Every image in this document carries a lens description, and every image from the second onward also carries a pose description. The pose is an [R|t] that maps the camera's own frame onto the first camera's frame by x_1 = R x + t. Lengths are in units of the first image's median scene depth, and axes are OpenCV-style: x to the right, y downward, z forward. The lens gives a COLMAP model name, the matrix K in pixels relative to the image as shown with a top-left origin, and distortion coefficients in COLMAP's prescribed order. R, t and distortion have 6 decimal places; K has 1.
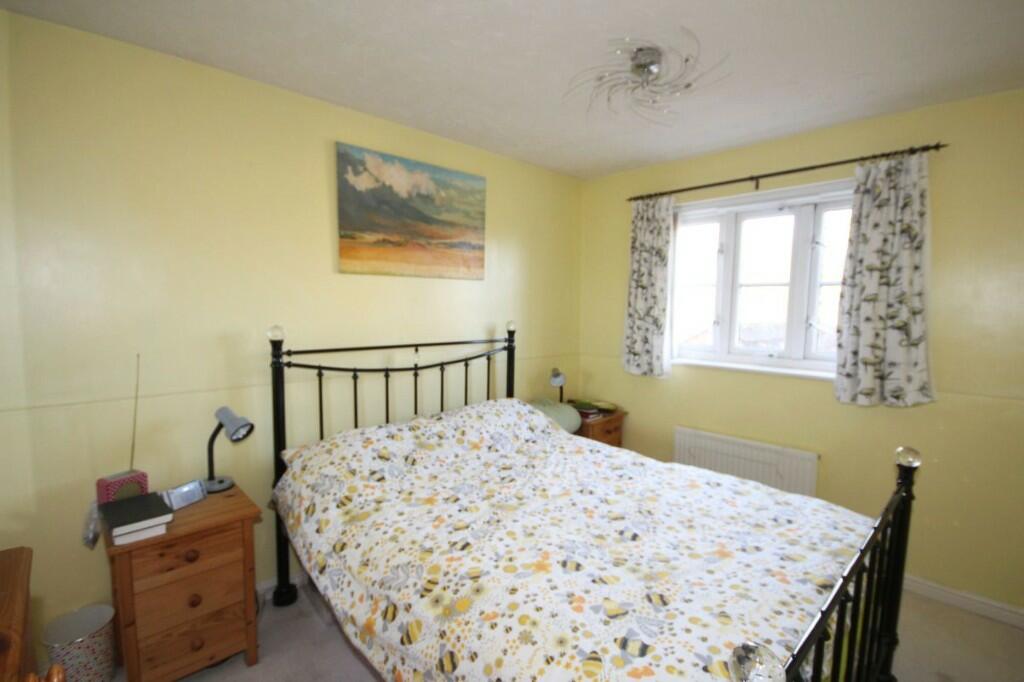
lens RADIAL K [[477.9, 0, 513.9], [0, 477.9, 344.6], [0, 0, 1]] dist [-0.000979, -0.000589]
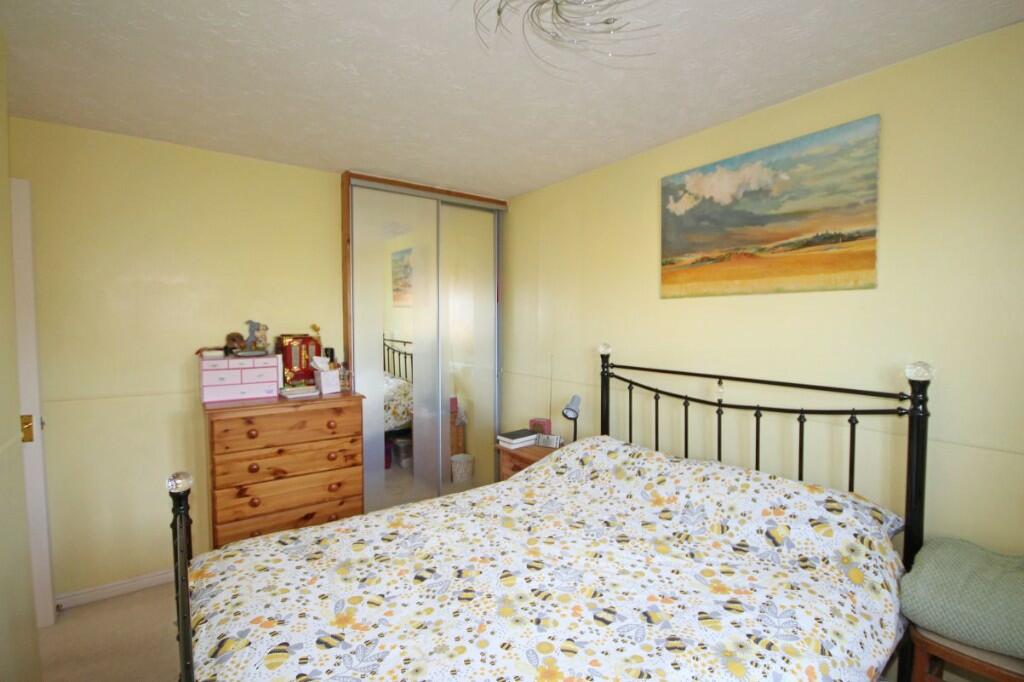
lens RADIAL K [[477.9, 0, 514.3], [0, 477.9, 342.9], [0, 0, 1]] dist [-0.000979, -0.000589]
pose [[-0.146247, 0.034120, -0.988660, 0.717414], [-0.088236, 0.994972, 0.047390, -0.070300], [0.985305, 0.094166, -0.142501, 0.809058]]
